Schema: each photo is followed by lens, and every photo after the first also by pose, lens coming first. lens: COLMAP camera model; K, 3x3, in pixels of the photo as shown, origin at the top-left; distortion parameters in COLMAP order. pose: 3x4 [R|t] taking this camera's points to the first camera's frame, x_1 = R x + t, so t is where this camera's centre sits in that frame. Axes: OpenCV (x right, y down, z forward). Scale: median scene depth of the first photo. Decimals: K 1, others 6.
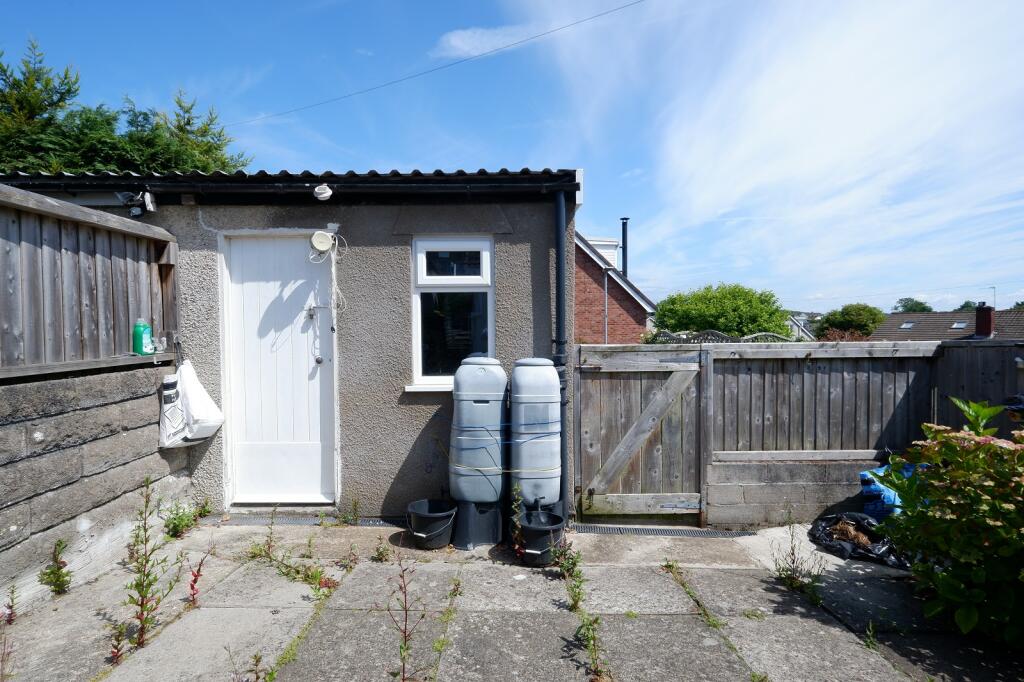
lens RADIAL K [[499.7, 0, 512.0], [0, 499.7, 341.0], [0, 0, 1]] dist [0.000069, -0.000002]
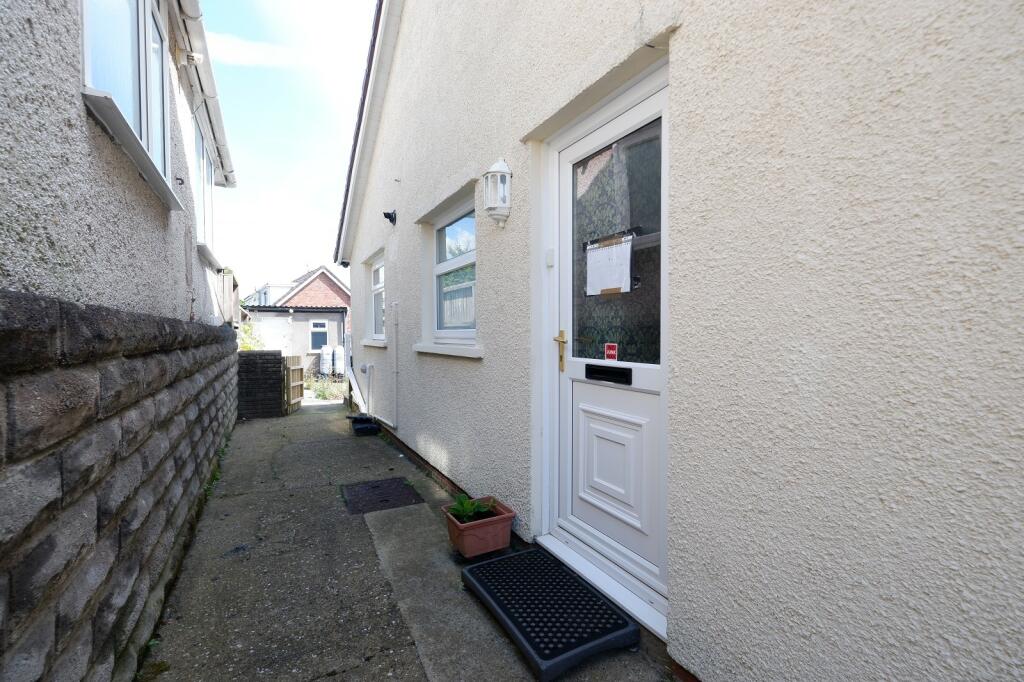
lens RADIAL K [[460.4, 0, 512.0], [0, 460.4, 341.0], [0, 0, 1]] dist [-0.001030, -0.000304]
pose [[0.891455, -0.001795, 0.453105, -0.461481], [0.009598, 0.999843, -0.014922, 0.069284], [-0.453007, 0.017651, 0.891332, -3.620400]]
